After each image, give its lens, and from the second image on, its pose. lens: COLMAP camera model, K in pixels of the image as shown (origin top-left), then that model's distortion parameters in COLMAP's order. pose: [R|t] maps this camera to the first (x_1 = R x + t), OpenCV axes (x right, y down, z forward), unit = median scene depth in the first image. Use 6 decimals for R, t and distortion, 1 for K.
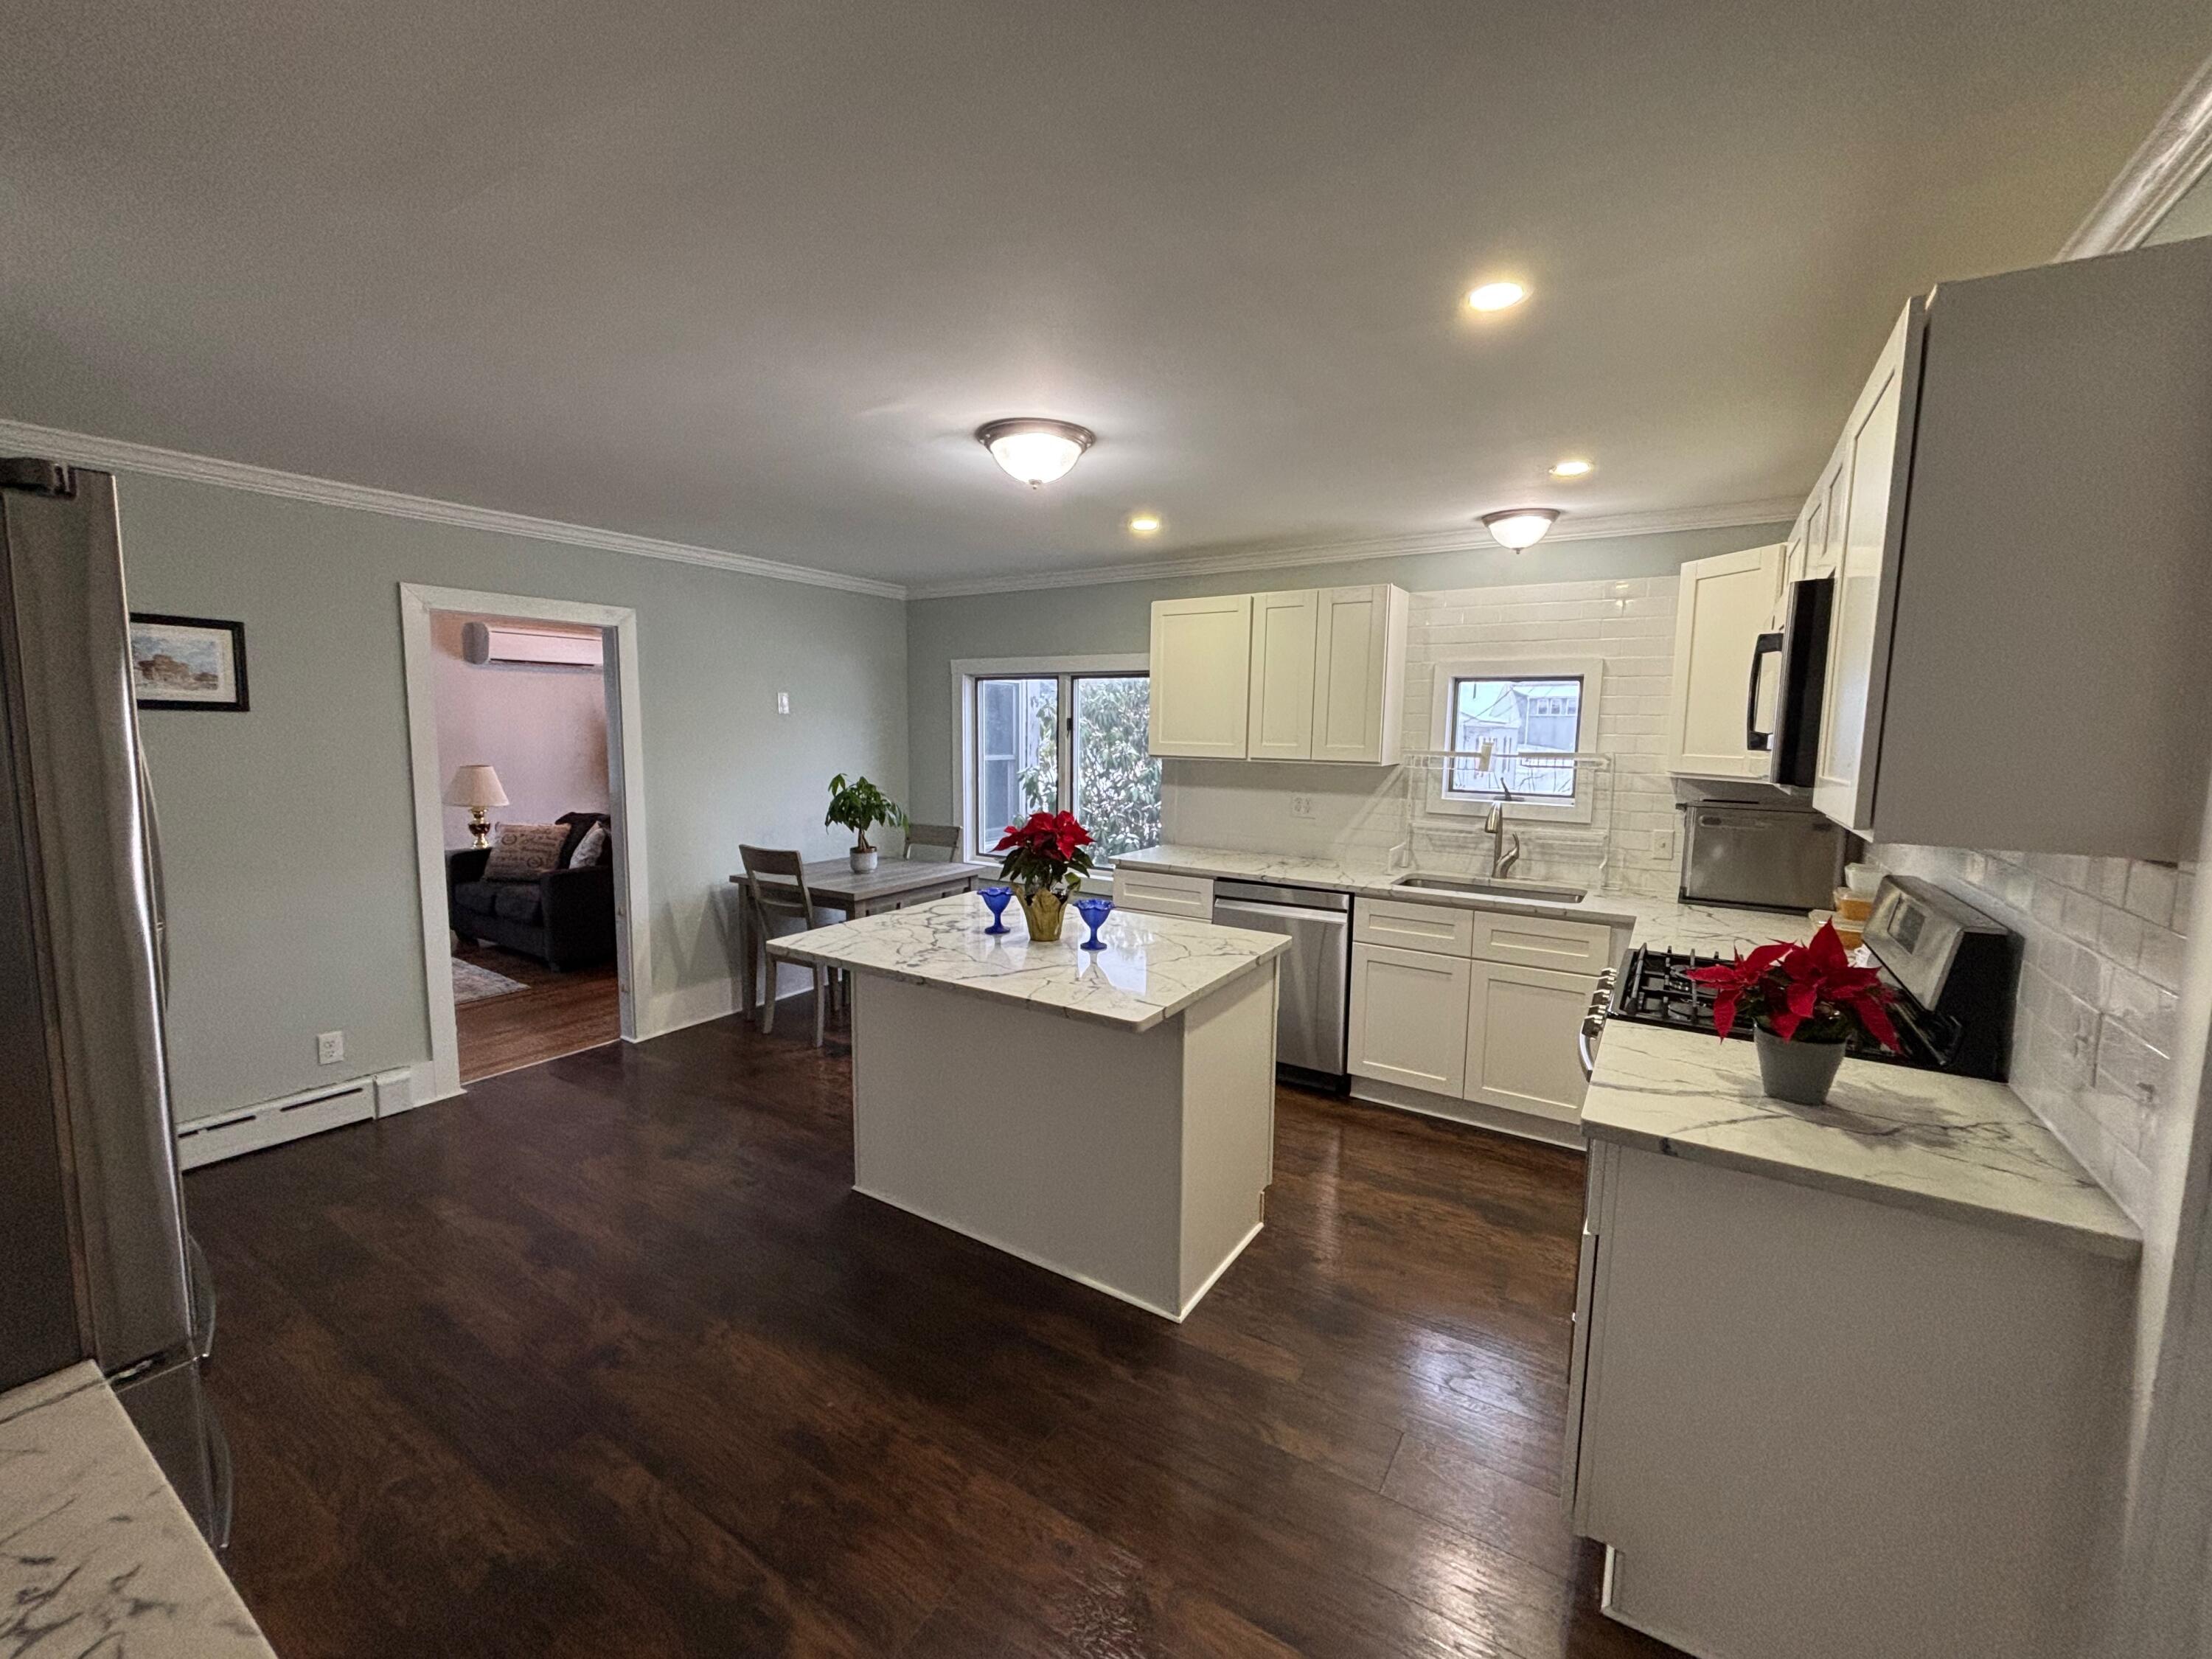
lens RADIAL K [[878.1, 0, 1106.0], [0, 878.1, 829.5], [0, 0, 1]] dist [0.002945, 0.000043]
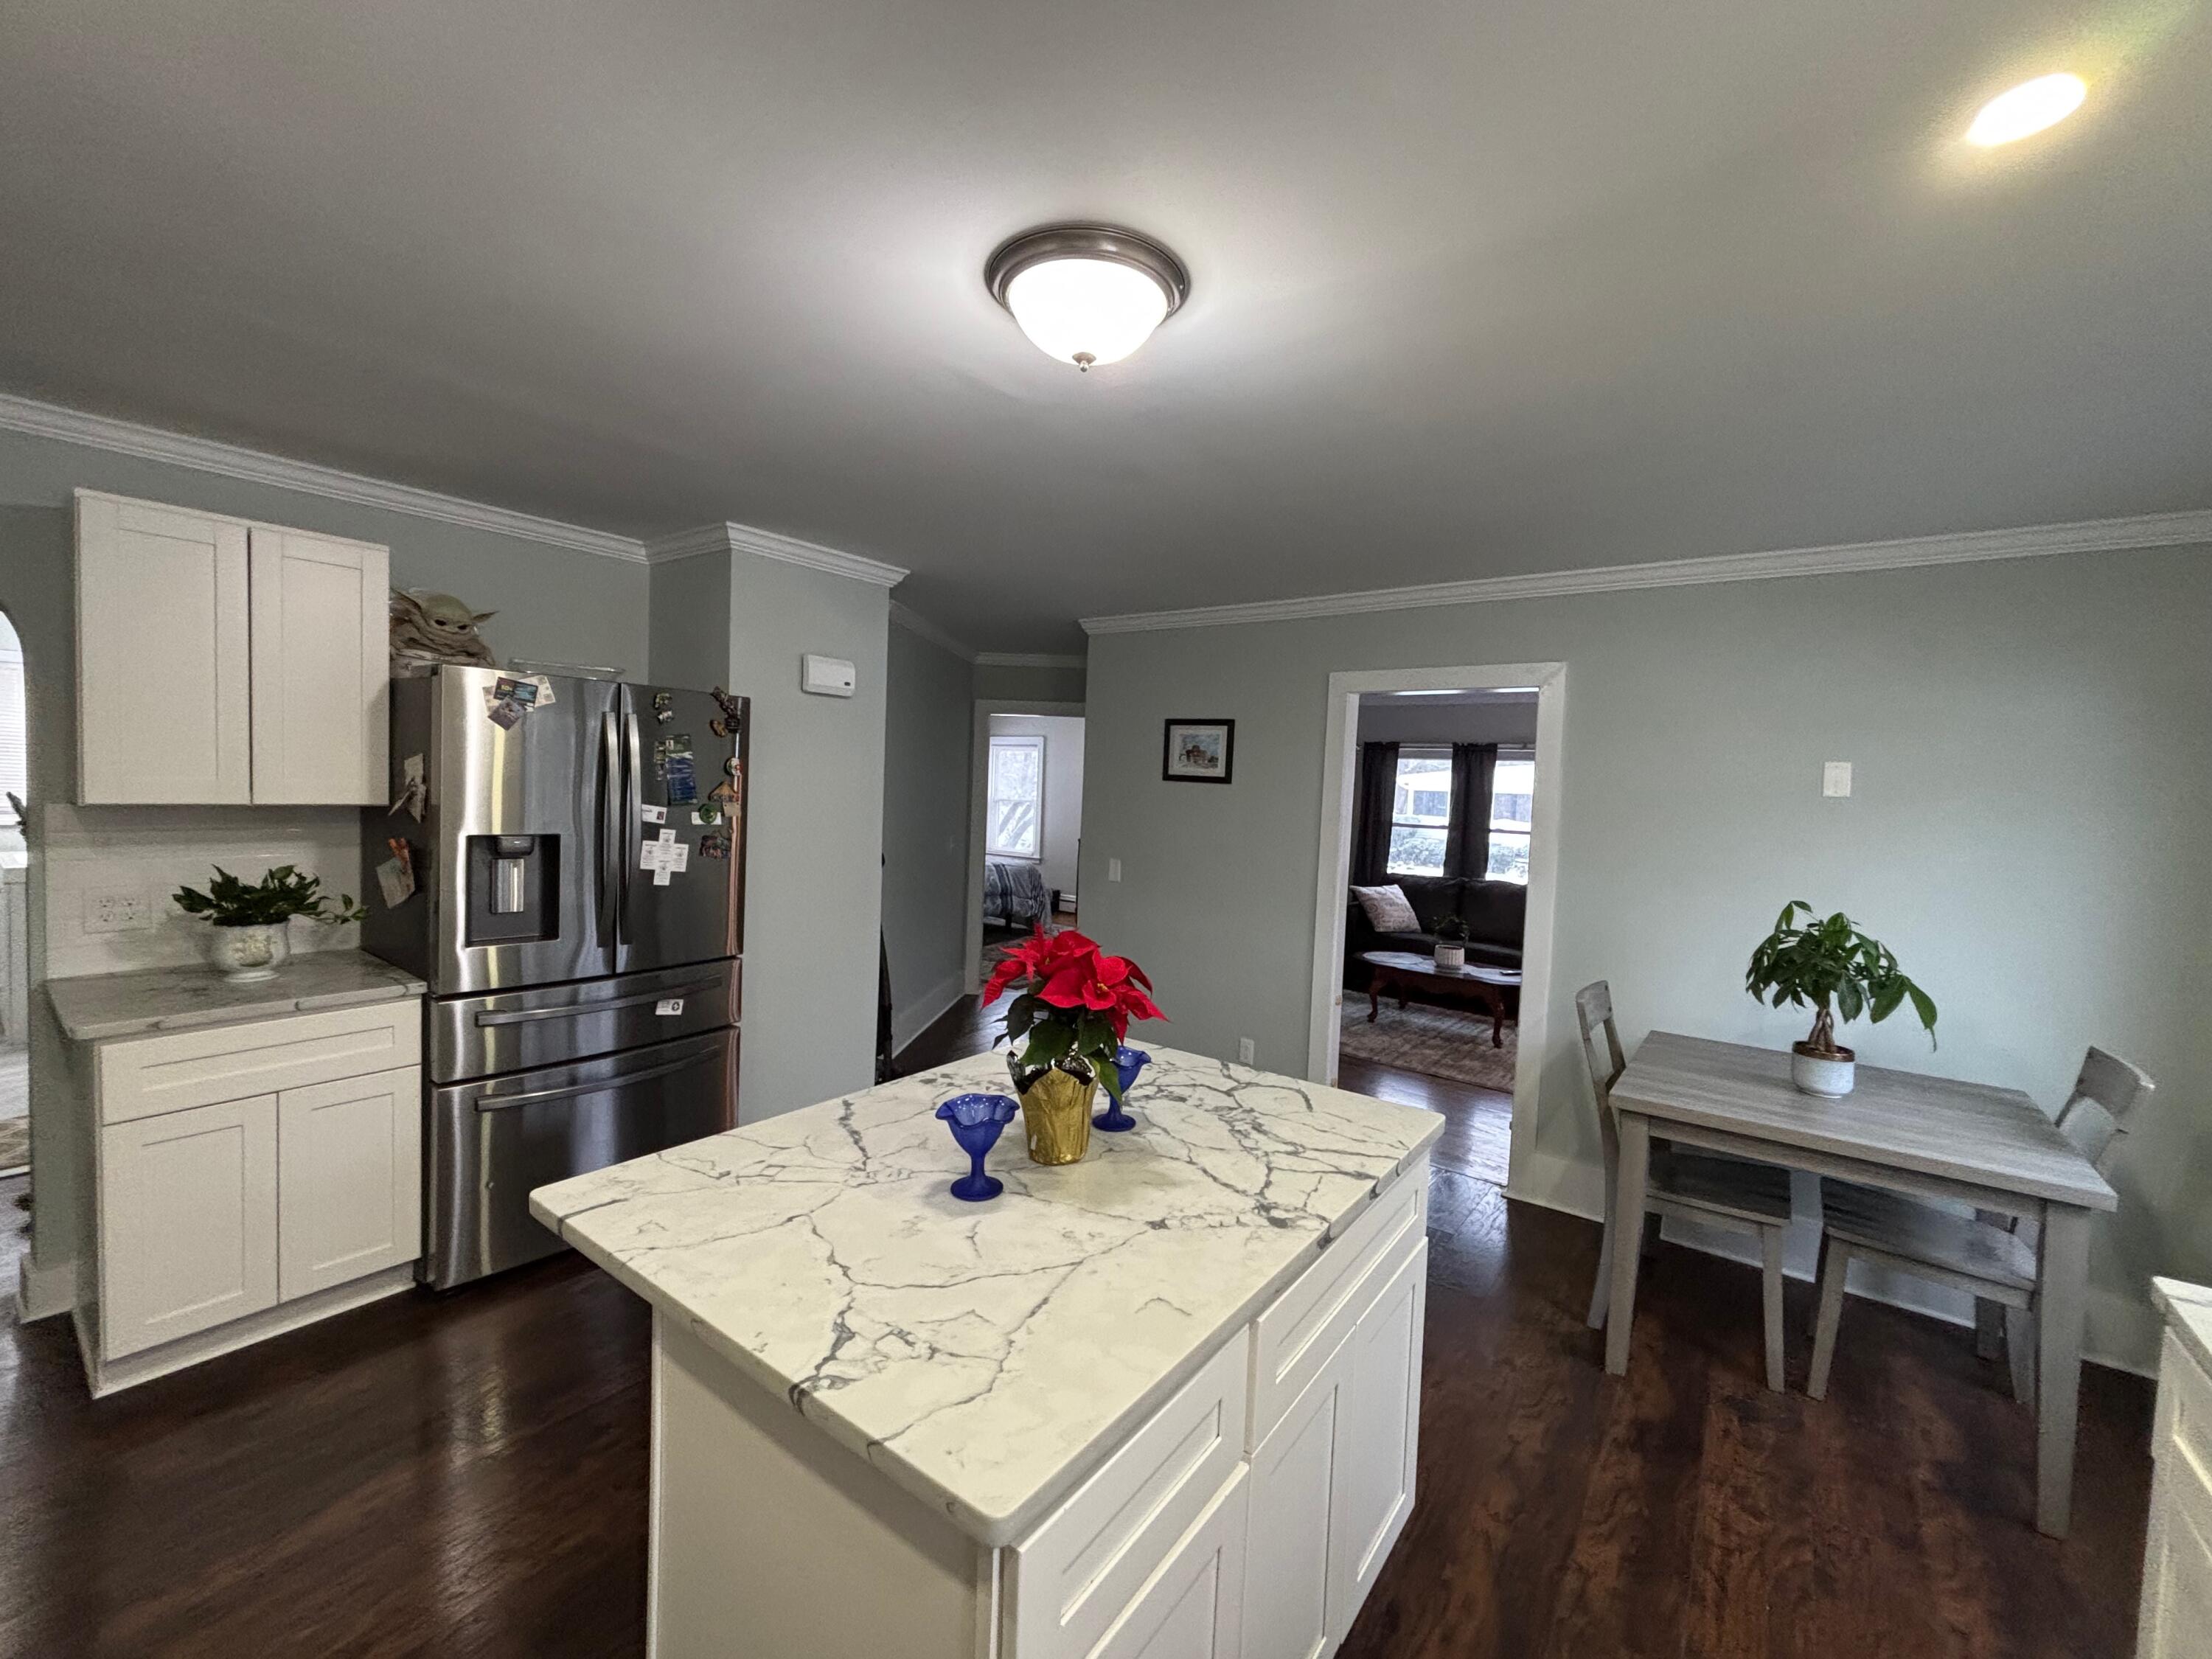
lens RADIAL K [[898.2, 0, 1108.4], [0, 898.2, 836.8], [0, 0, 1]] dist [0.000592, -0.000009]
pose [[-0.070562, 0.044276, -0.996524, 0.290591], [-0.157461, 0.985995, 0.054958, -0.067140], [0.985001, 0.160792, -0.062602, 0.617238]]
